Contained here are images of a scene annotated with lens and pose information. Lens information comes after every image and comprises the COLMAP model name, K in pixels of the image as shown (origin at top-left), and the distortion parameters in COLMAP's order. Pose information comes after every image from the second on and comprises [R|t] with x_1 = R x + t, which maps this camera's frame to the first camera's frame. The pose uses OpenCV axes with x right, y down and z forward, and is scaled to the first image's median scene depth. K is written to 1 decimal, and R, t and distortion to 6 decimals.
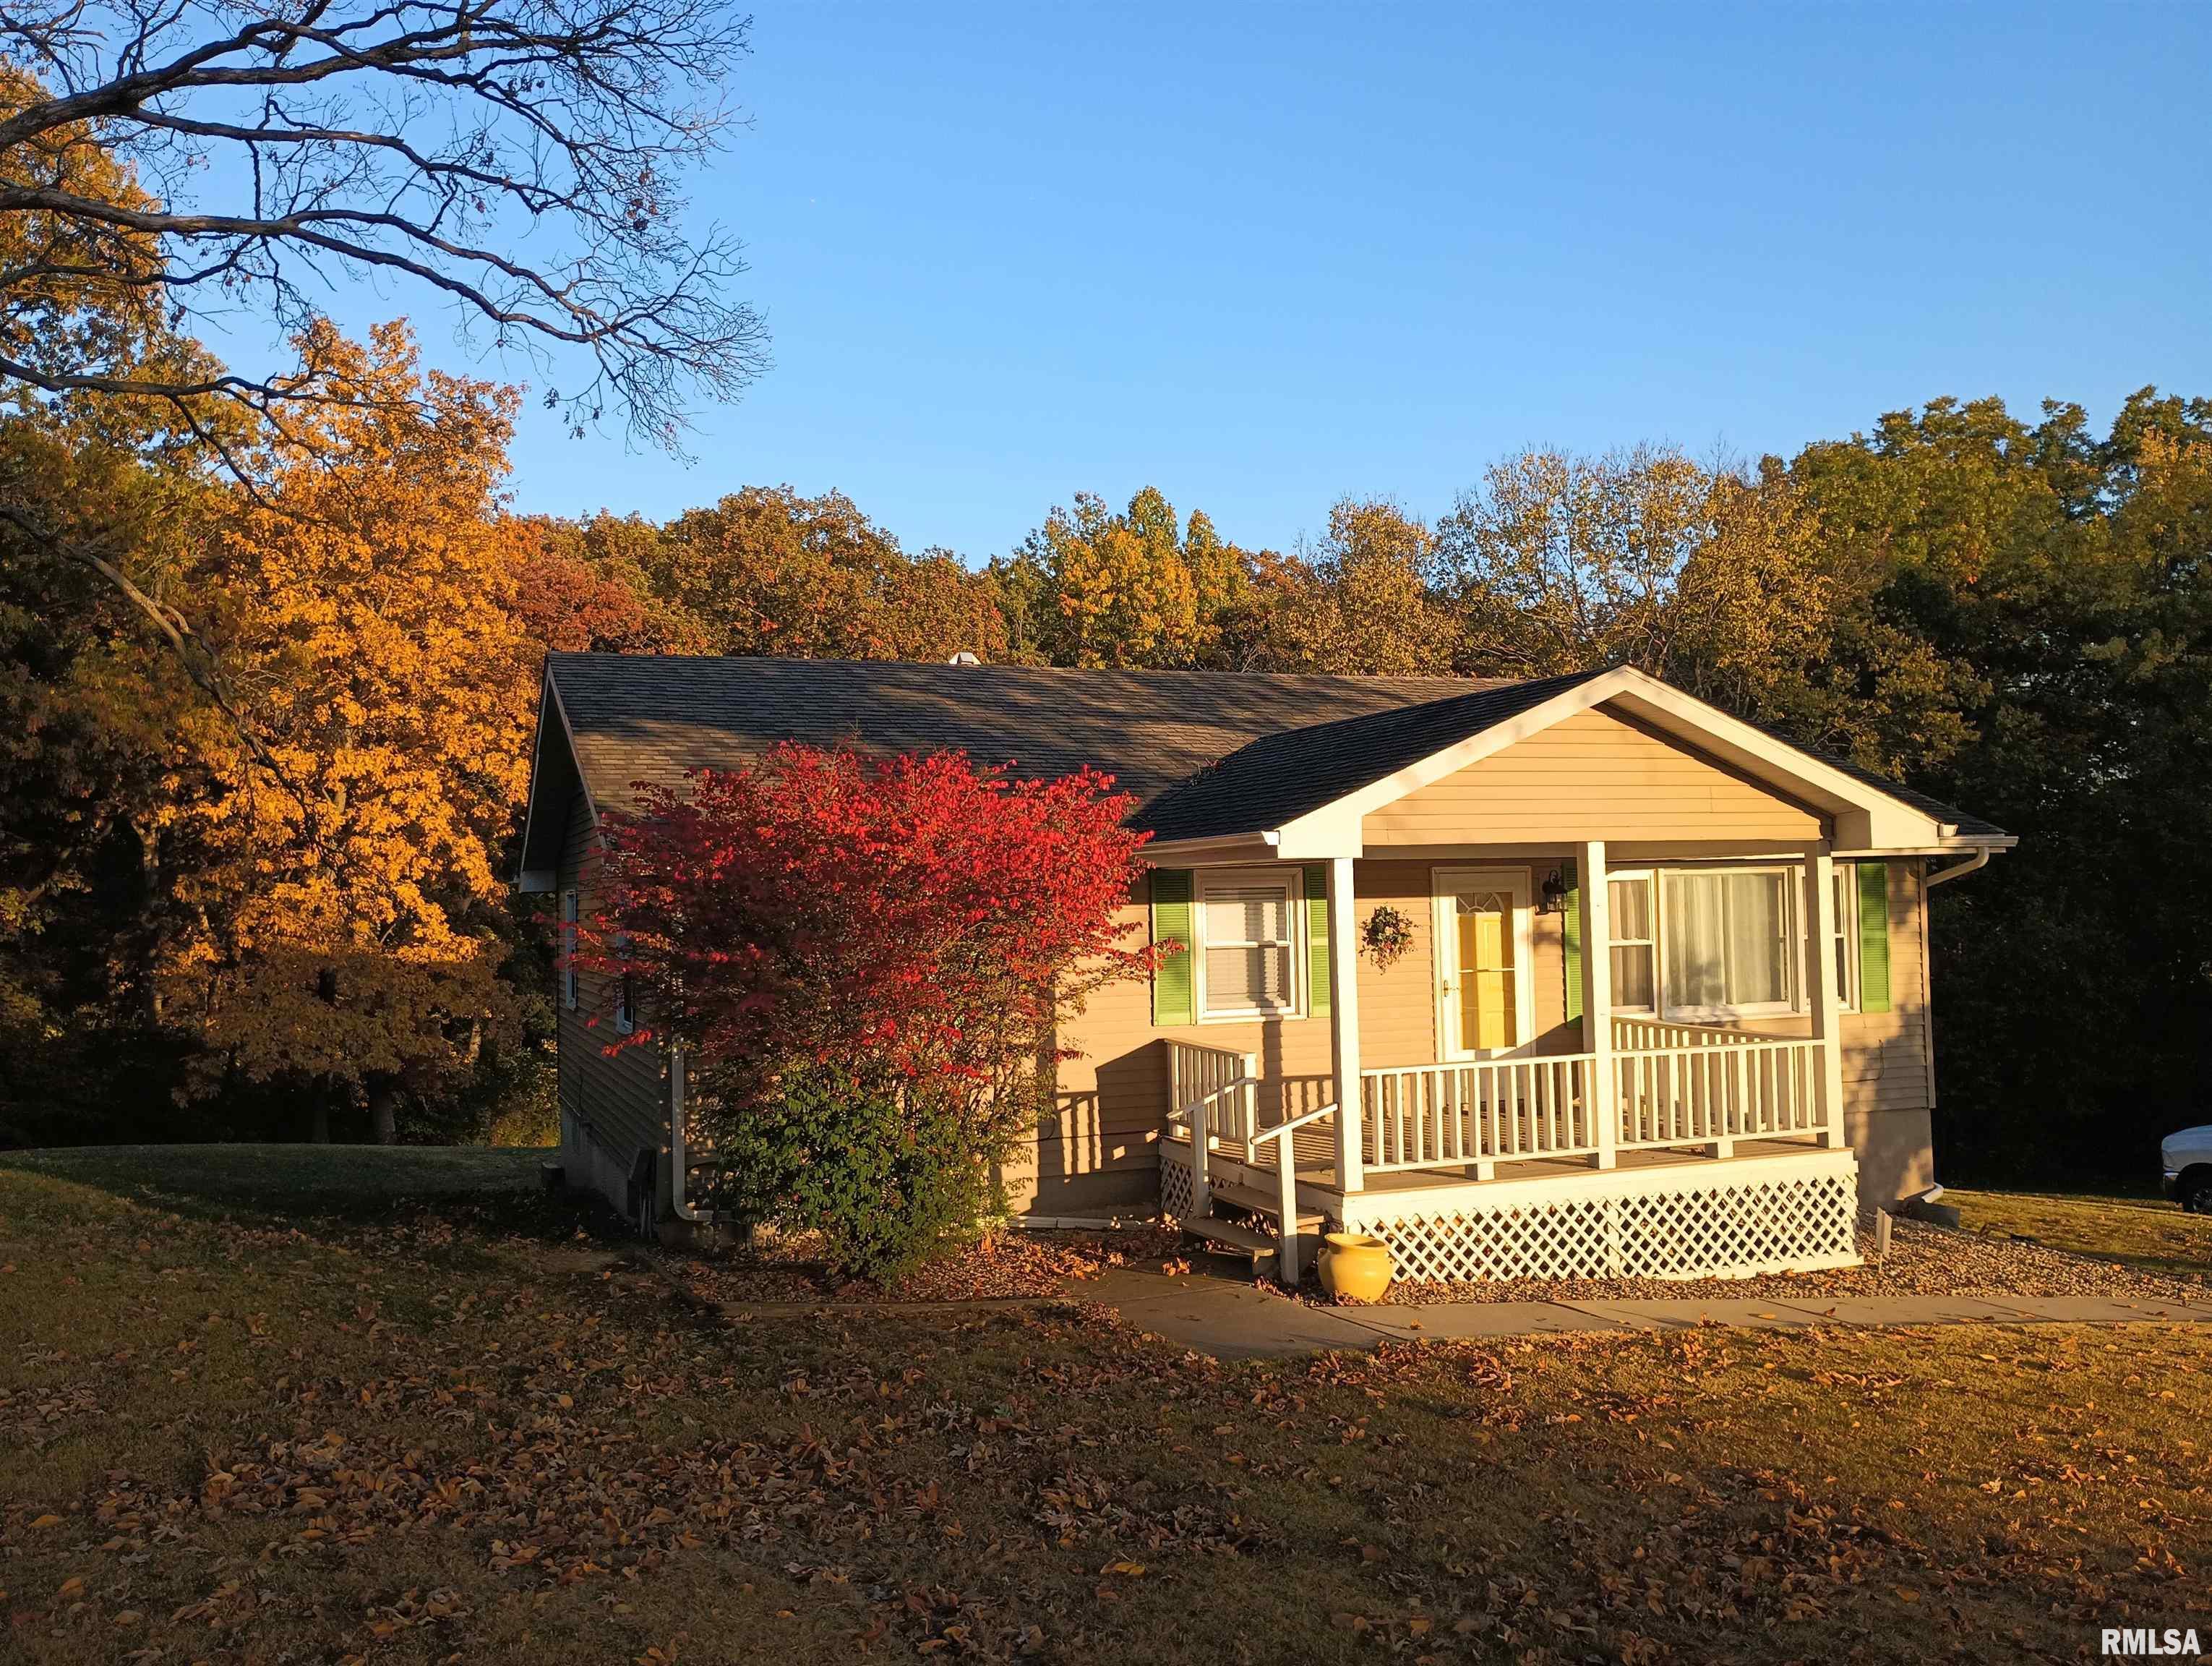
lens RADIAL K [[1825.1, 0, 1108.1], [0, 1825.1, 819.6], [0, 0, 1]] dist [0.094098, -0.131551]
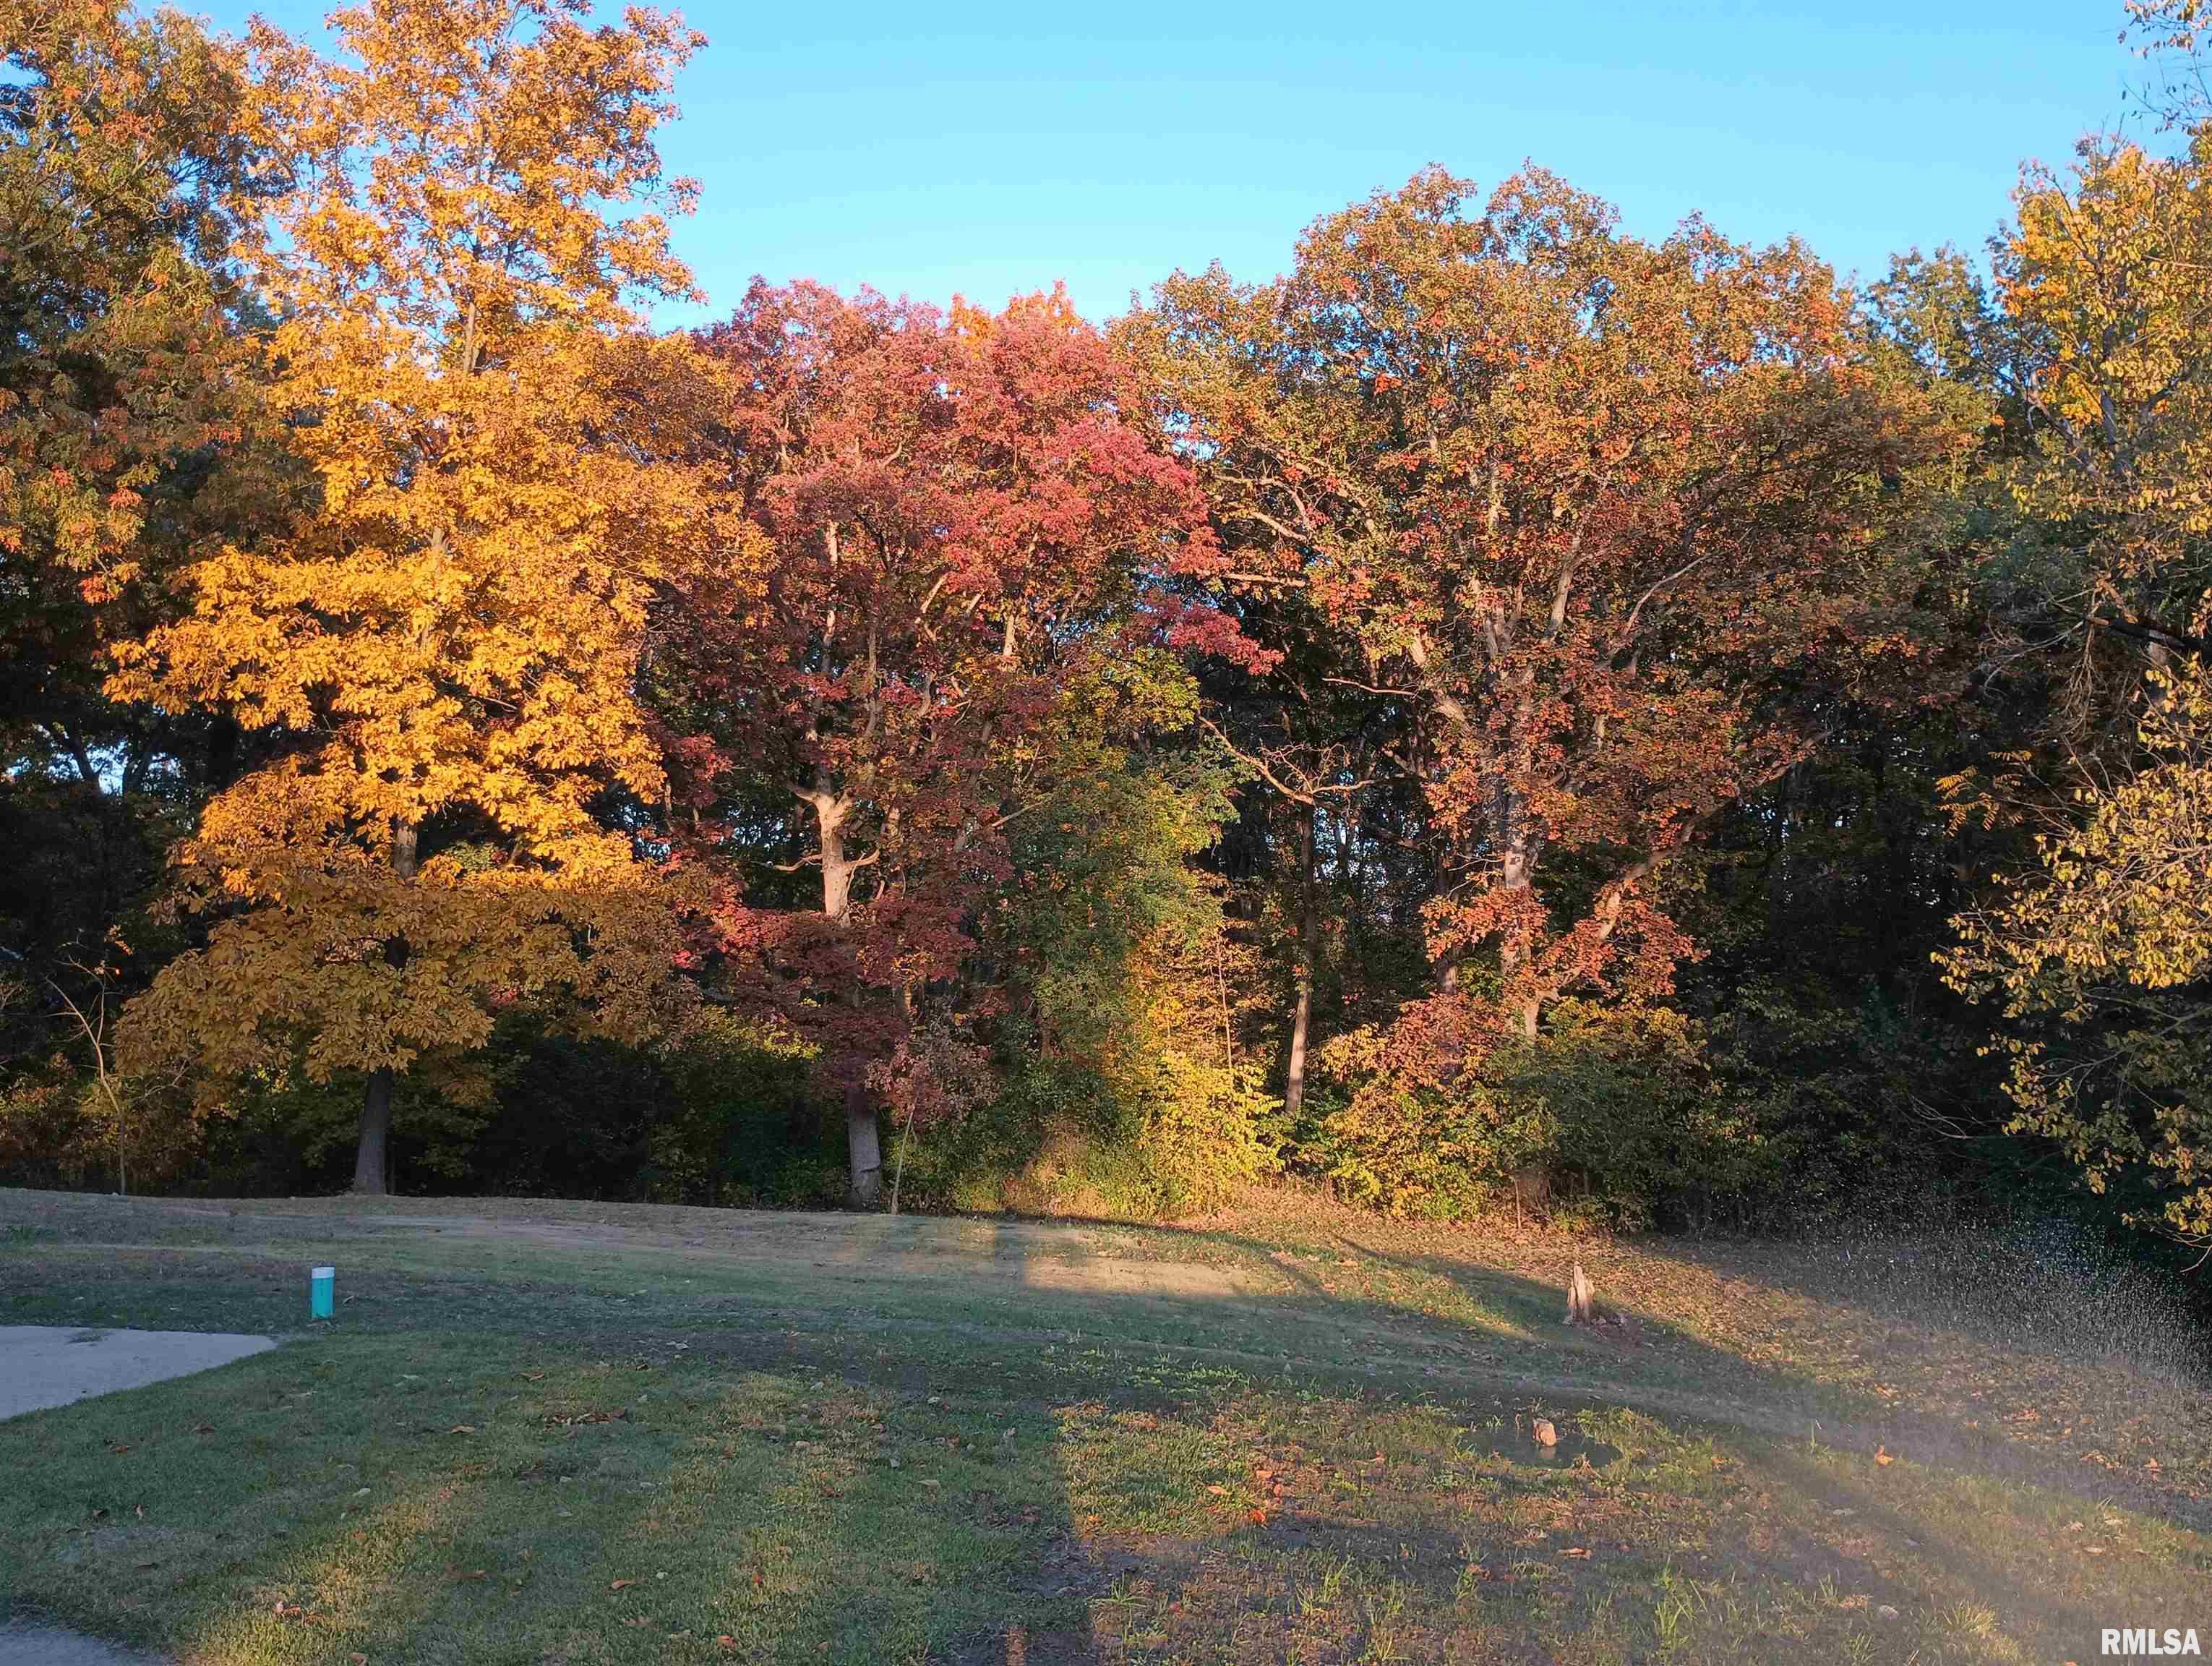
lens RADIAL K [[1825.1, 0, 1108.1], [0, 1825.1, 819.6], [0, 0, 1]] dist [0.094098, -0.131551]
pose [[0.800509, -0.048796, -0.597331, 0.145305], [0.036579, 0.998800, -0.032570, 0.083081], [0.598203, 0.004223, 0.801333, 0.654153]]
